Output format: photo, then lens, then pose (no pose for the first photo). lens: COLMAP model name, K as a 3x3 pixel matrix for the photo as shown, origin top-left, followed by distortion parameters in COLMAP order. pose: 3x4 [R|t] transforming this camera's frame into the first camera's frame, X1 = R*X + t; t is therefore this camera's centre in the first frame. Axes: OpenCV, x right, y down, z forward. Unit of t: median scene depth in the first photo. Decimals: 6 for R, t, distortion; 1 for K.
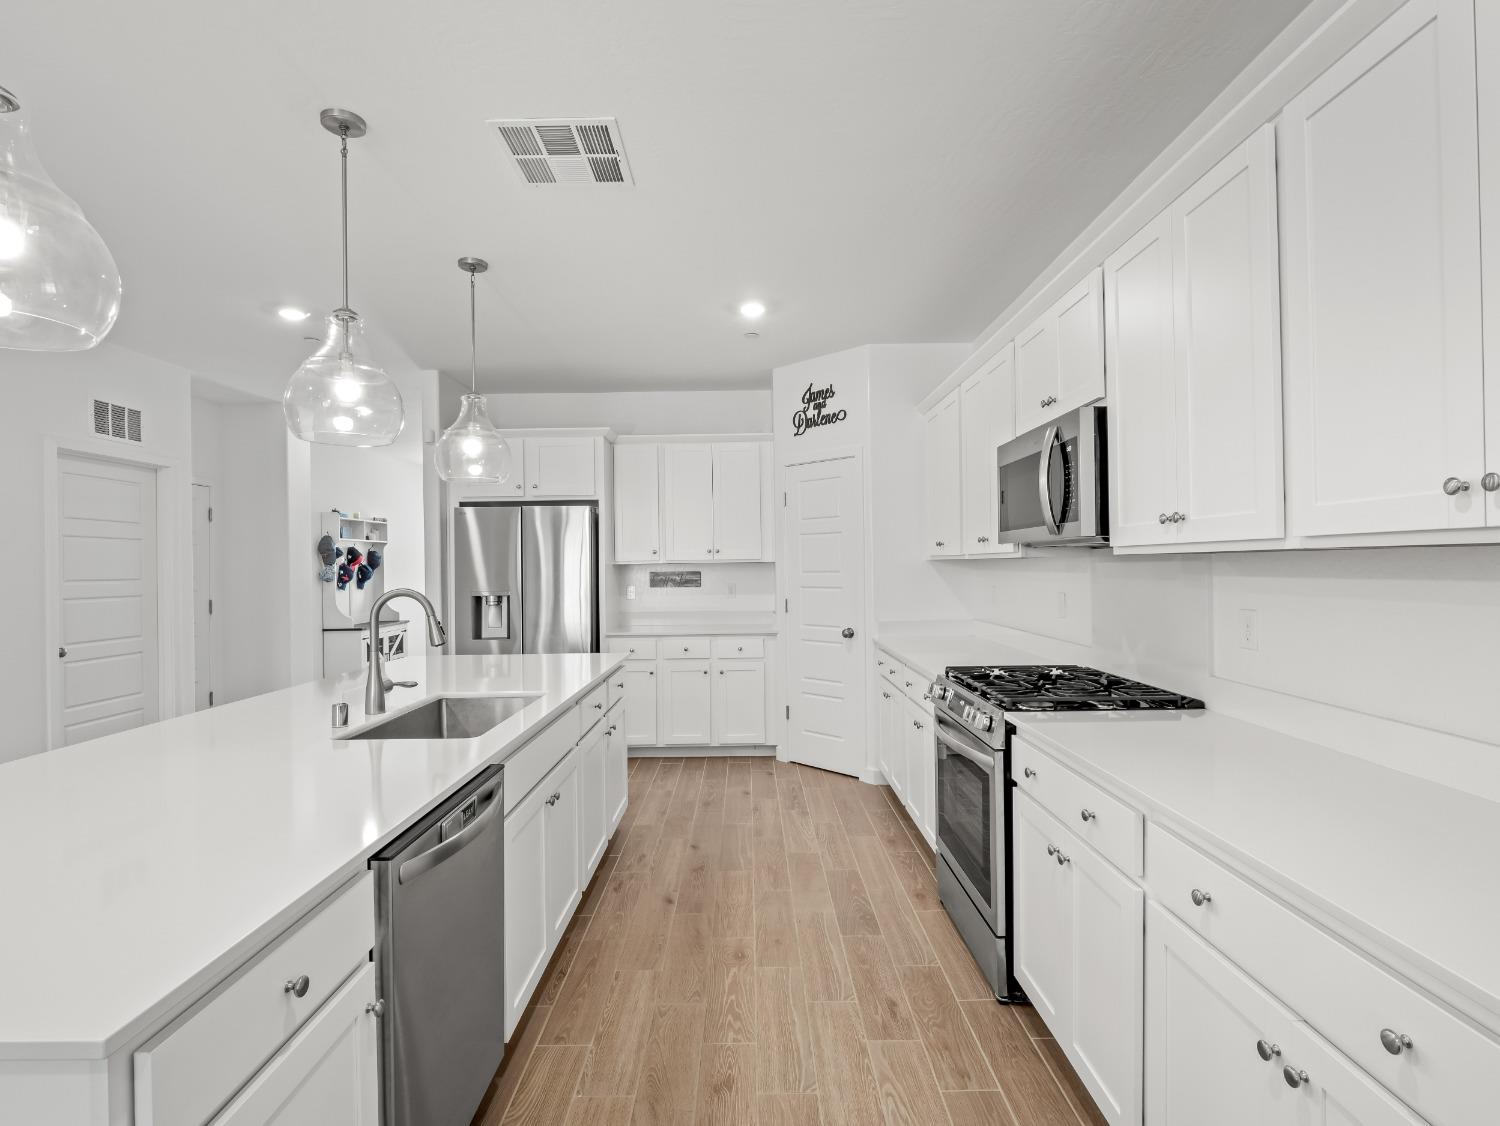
lens RADIAL K [[741.7, 0, 750.0], [0, 741.7, 563.0], [0, 0, 1]] dist [-0.001180, -0.000156]
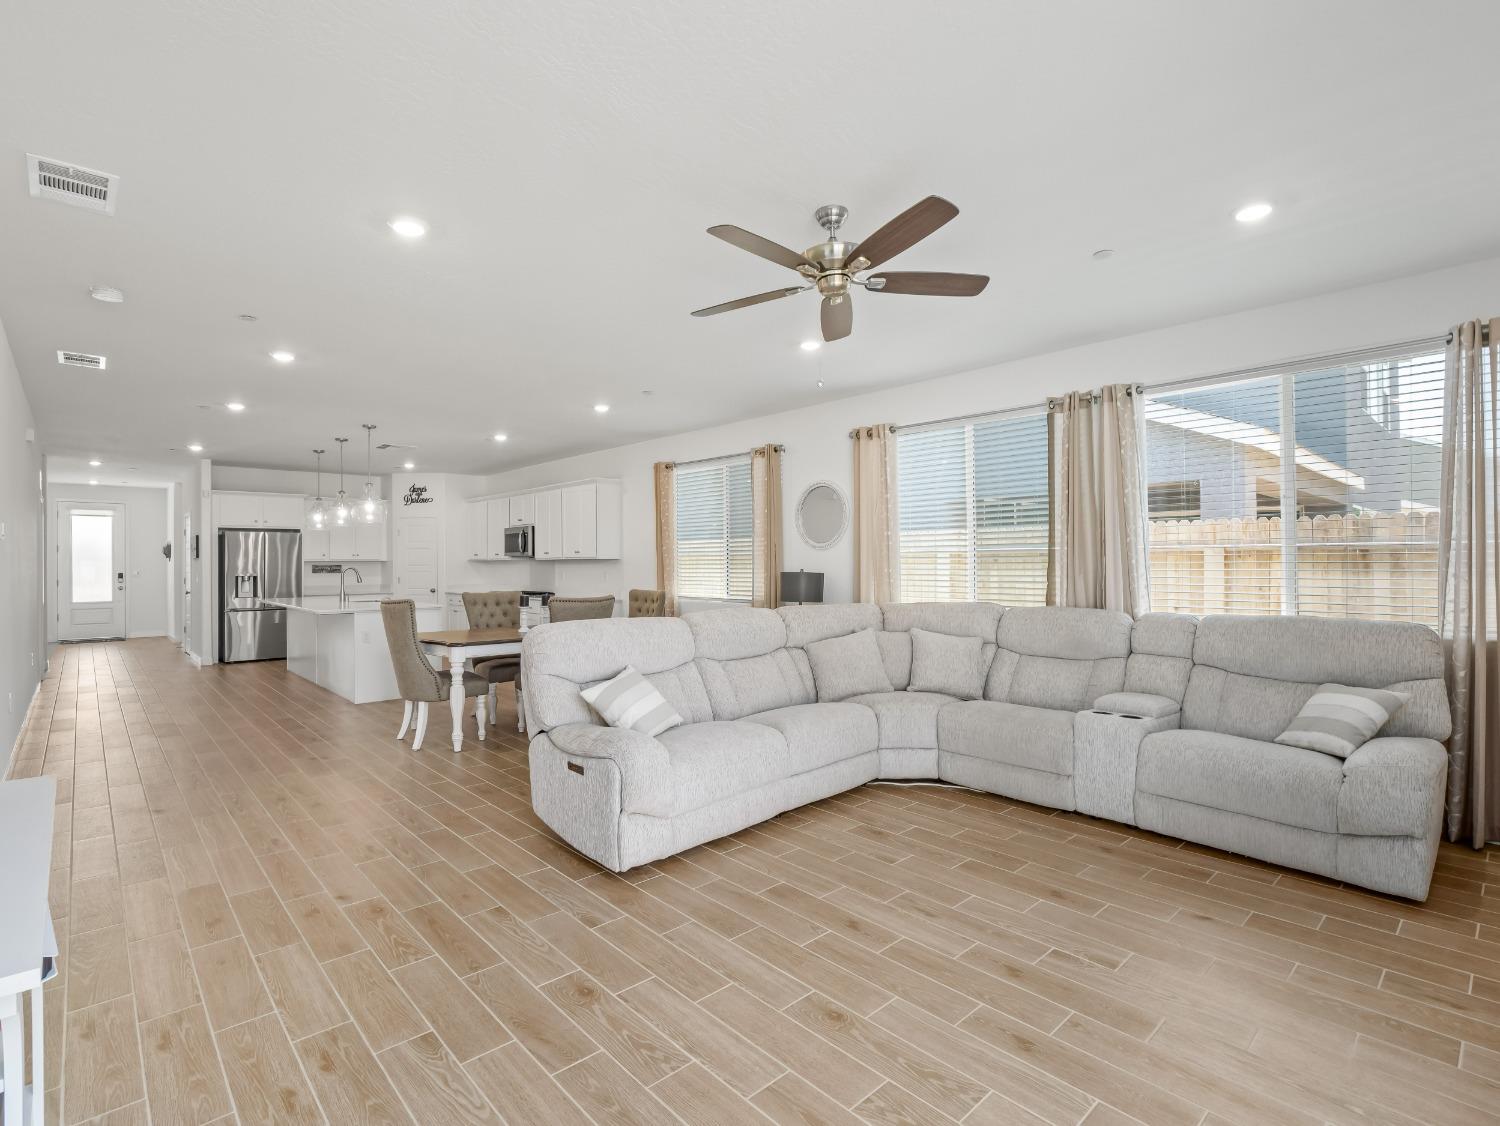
lens RADIAL K [[729.5, 0, 755.2], [0, 729.5, 559.9], [0, 0, 1]] dist [-0.013386, -0.001199]
pose [[0.733494, 0.011850, 0.679593, -0.687640], [-0.007218, 0.999927, -0.009645, 0.010075], [-0.679658, 0.002169, 0.733526, -1.410182]]
